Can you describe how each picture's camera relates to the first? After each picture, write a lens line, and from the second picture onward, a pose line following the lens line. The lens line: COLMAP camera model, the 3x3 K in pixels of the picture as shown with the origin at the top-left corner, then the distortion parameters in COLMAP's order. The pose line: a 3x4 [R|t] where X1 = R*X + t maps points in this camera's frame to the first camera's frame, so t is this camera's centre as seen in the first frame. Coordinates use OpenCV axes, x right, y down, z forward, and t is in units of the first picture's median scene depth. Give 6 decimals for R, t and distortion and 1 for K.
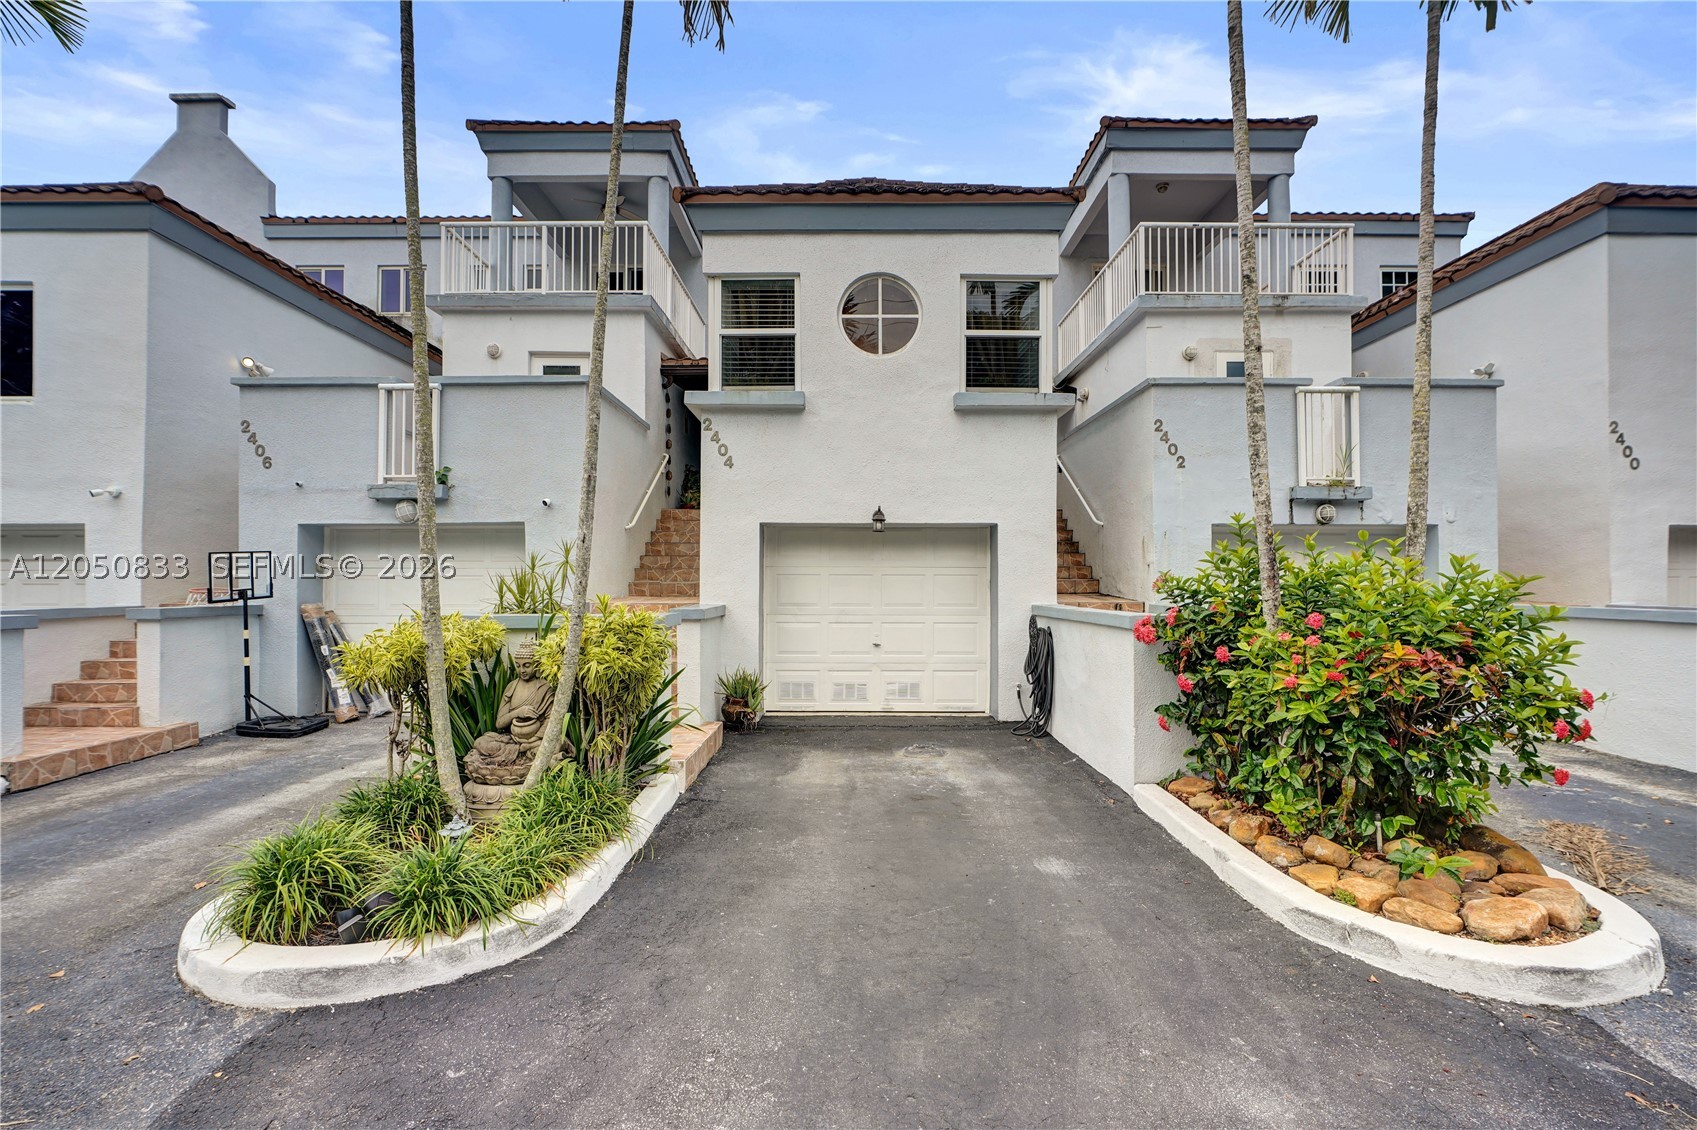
lens RADIAL K [[757.8, 0, 846.9], [0, 757.8, 566.2], [0, 0, 1]] dist [-0.003947, 0.001622]
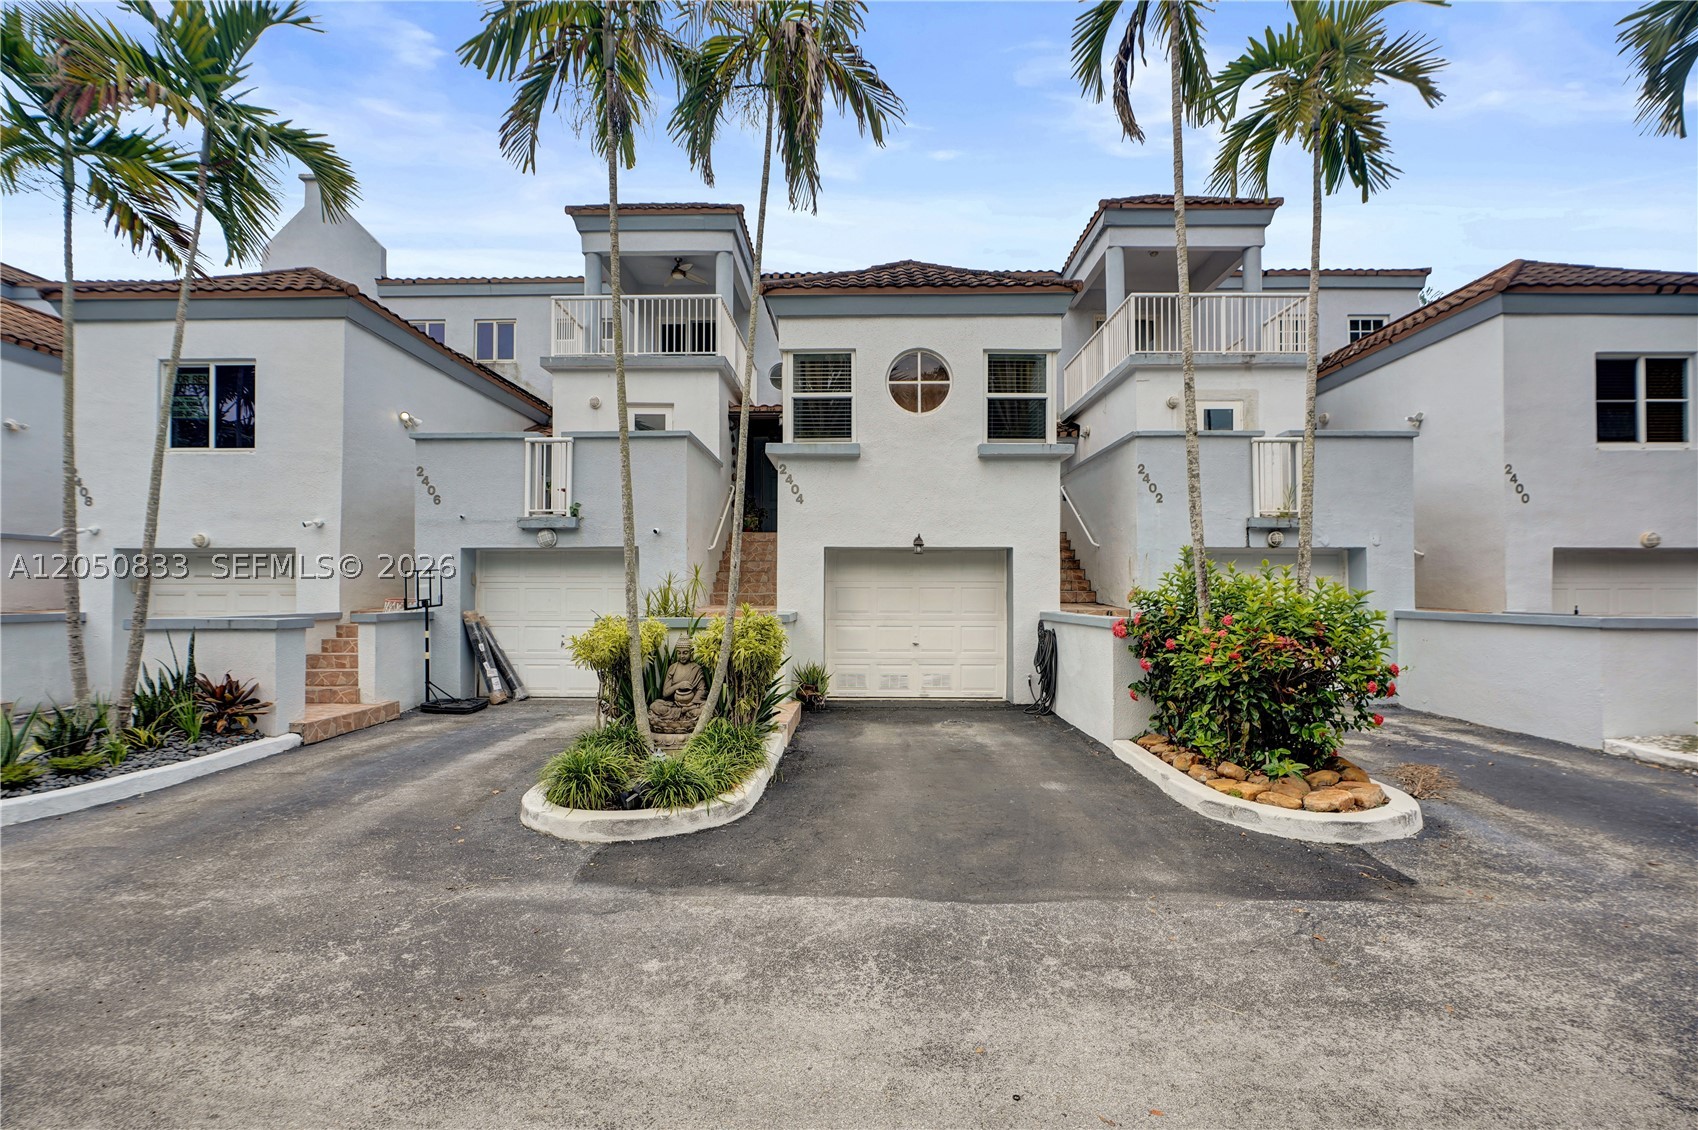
lens RADIAL K [[766.6, 0, 845.6], [0, 766.6, 576.3], [0, 0, 1]] dist [-0.005968, -0.000290]
pose [[0.999921, -0.000335, -0.012561, -0.066712], [0.000343, 1.000000, 0.000631, -0.009308], [0.012560, -0.000635, 0.999921, -0.293089]]
